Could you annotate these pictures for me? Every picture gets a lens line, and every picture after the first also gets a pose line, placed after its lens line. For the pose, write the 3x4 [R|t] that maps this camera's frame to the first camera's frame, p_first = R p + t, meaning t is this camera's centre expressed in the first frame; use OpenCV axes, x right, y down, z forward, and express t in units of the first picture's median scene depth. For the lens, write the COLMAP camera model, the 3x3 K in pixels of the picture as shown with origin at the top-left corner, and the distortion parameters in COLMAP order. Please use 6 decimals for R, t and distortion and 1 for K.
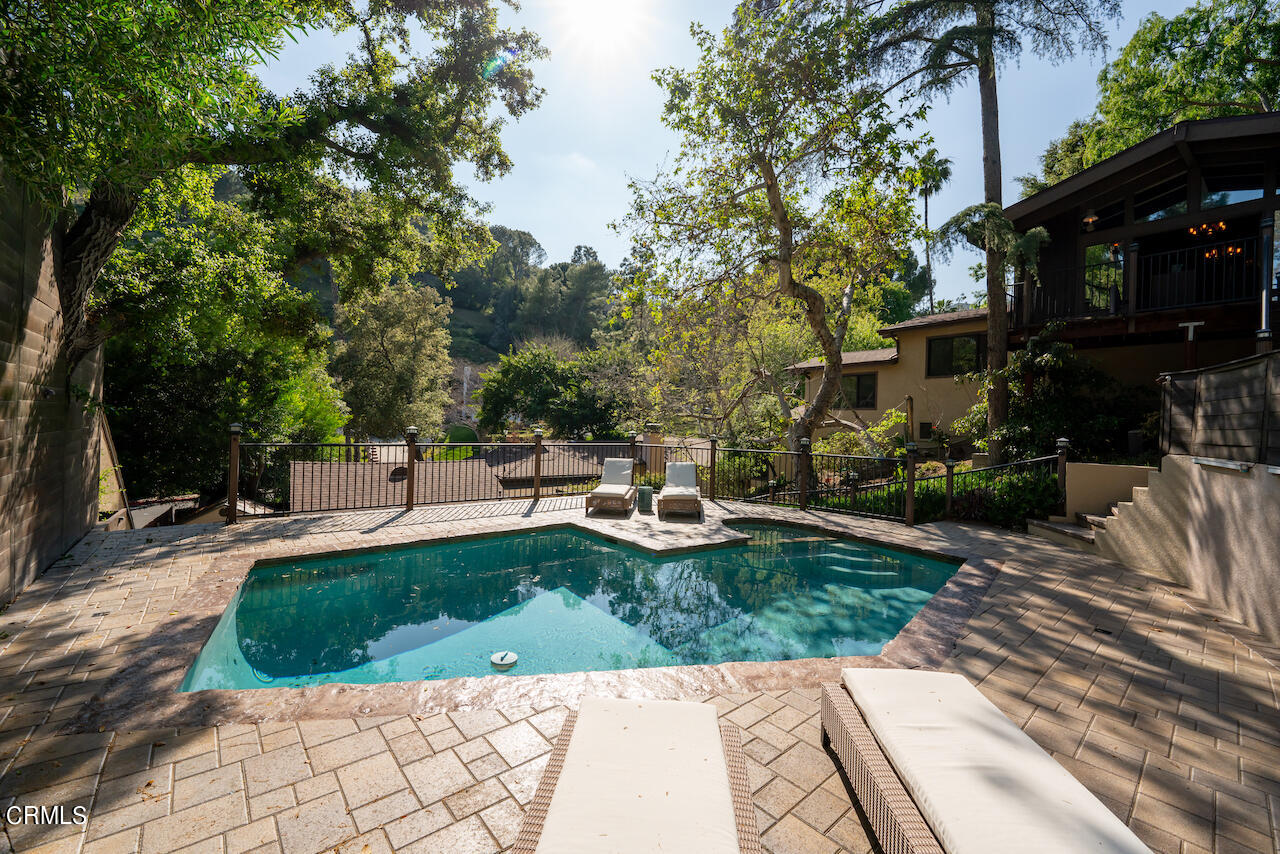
lens RADIAL K [[516.5, 0, 643.1], [0, 516.5, 424.5], [0, 0, 1]] dist [-0.001116, -0.000351]
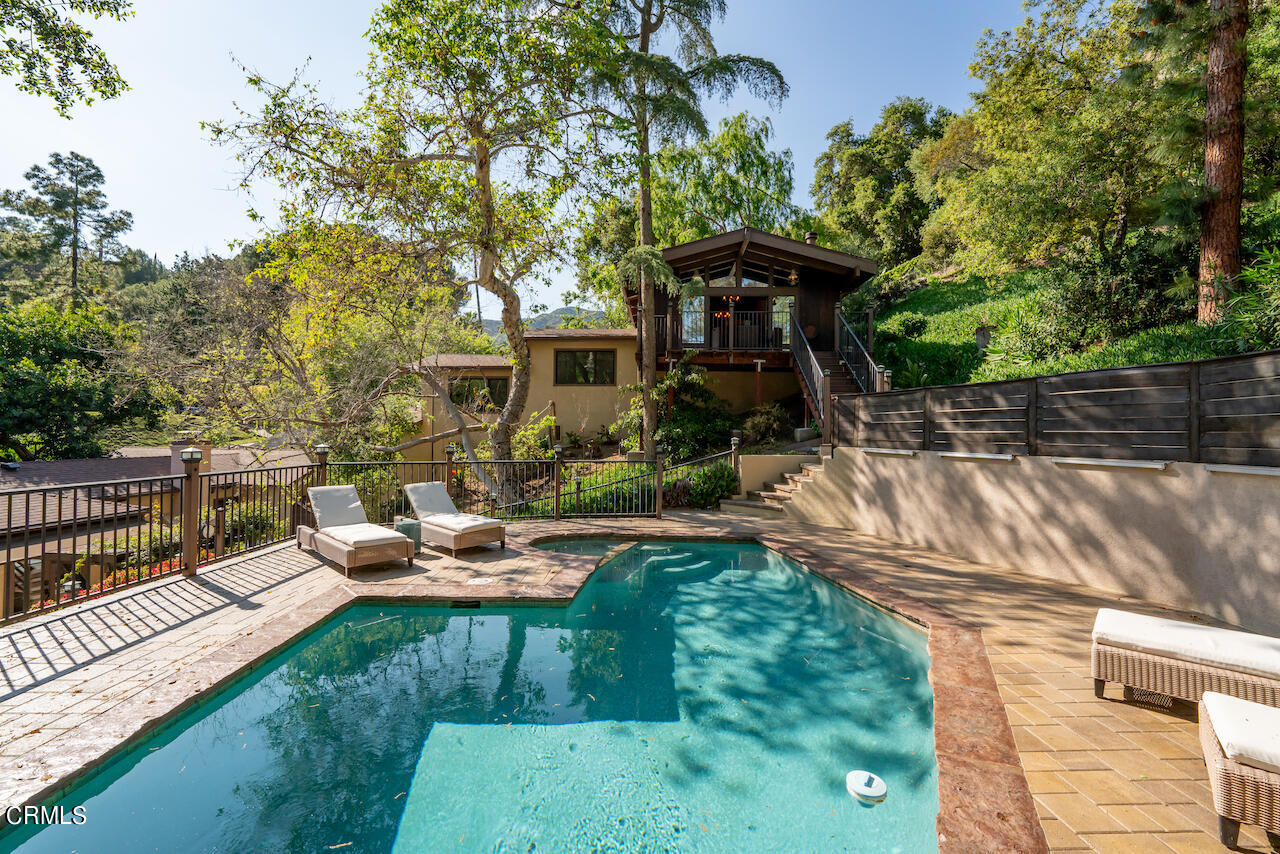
lens RADIAL K [[516.5, 0, 643.1], [0, 516.5, 424.5], [0, 0, 1]] dist [-0.001116, -0.000351]
pose [[0.646411, -0.006181, 0.762964, -0.535416], [0.008455, 0.999964, 0.000937, -0.016450], [-0.762942, 0.005845, 0.646440, 0.429716]]
